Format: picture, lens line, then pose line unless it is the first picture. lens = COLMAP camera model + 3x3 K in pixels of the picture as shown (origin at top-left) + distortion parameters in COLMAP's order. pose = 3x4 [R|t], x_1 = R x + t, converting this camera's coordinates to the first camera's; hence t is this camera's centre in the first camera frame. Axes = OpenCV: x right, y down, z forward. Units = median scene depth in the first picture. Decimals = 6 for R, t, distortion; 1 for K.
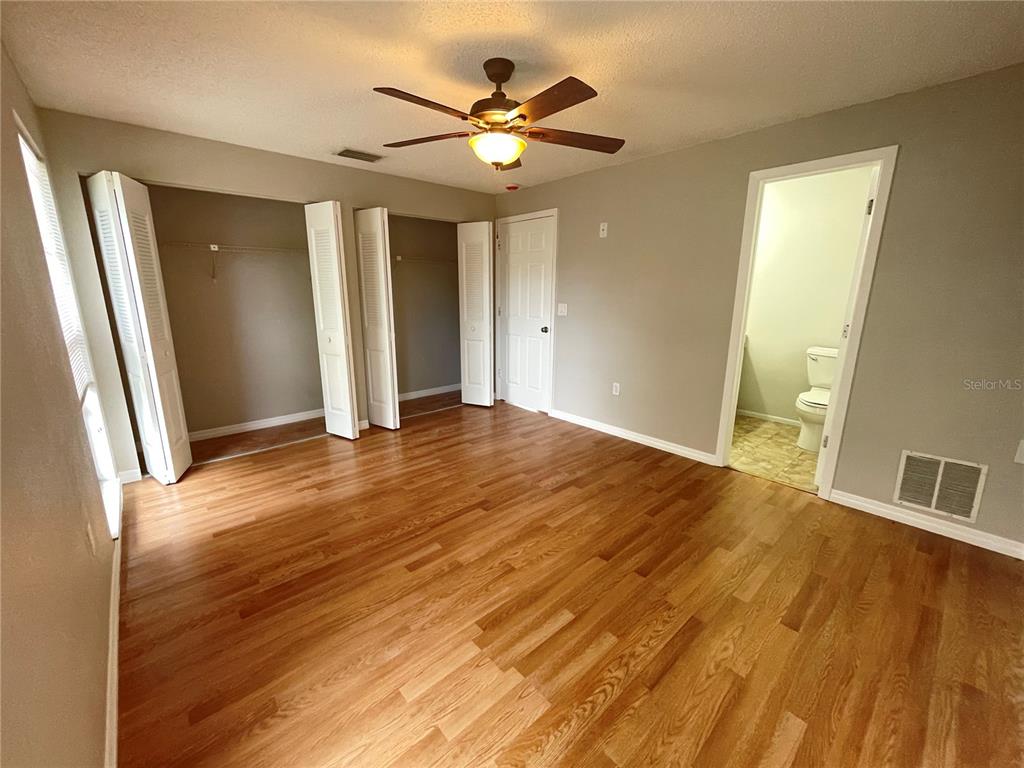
lens RADIAL K [[415.0, 0, 507.2], [0, 415.0, 386.4], [0, 0, 1]] dist [-0.003620, 0.001105]
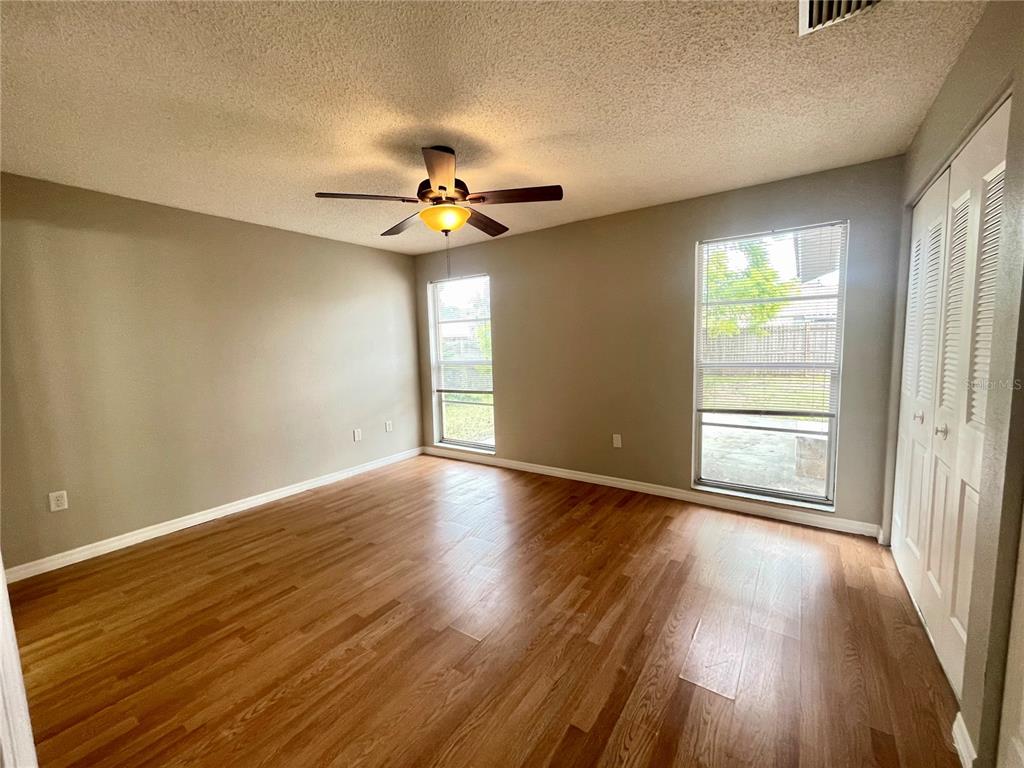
lens RADIAL K [[415.0, 0, 513.6], [0, 415.0, 383.0], [0, 0, 1]] dist [-0.003620, 0.001105]
pose [[-0.970894, 0.048731, -0.234500, 0.072251], [-0.029703, 0.947027, 0.319777, -0.447765], [0.237660, 0.317435, -0.918016, 1.920832]]
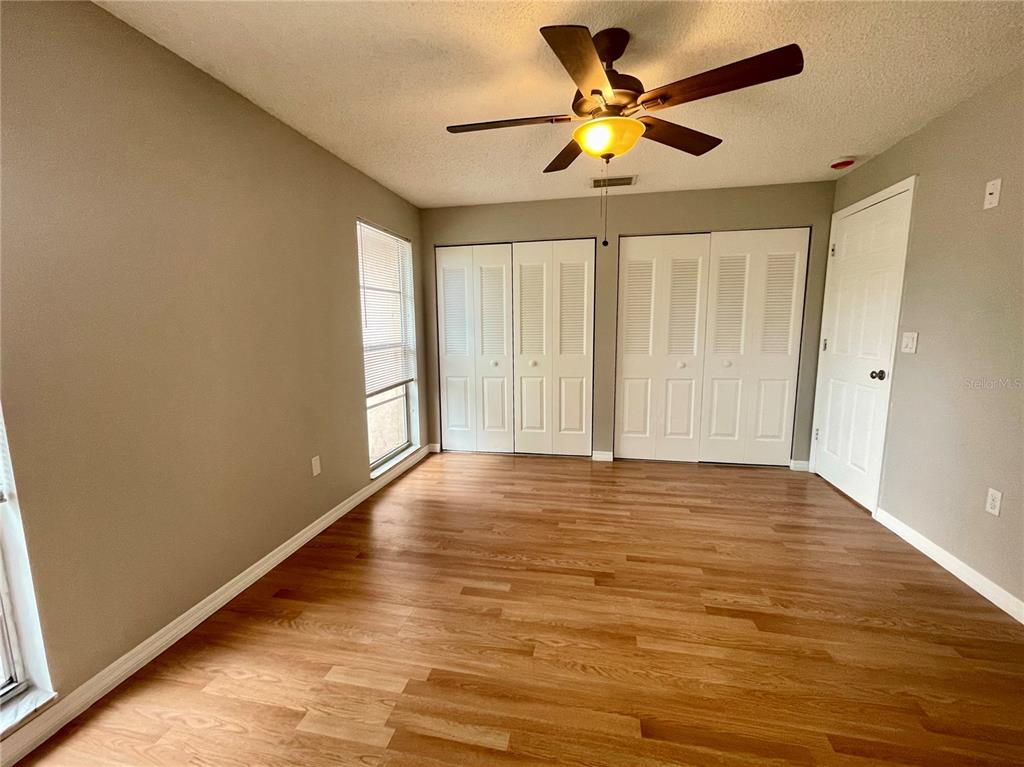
lens RADIAL K [[434.6, 0, 507.3], [0, 434.6, 383.3], [0, 0, 1]] dist [-0.003652, 0.000888]
pose [[0.591847, 0.099731, -0.799857, 0.514560], [-0.174212, 0.984689, -0.006129, -0.046120], [0.786999, 0.142972, 0.600159, 0.341759]]
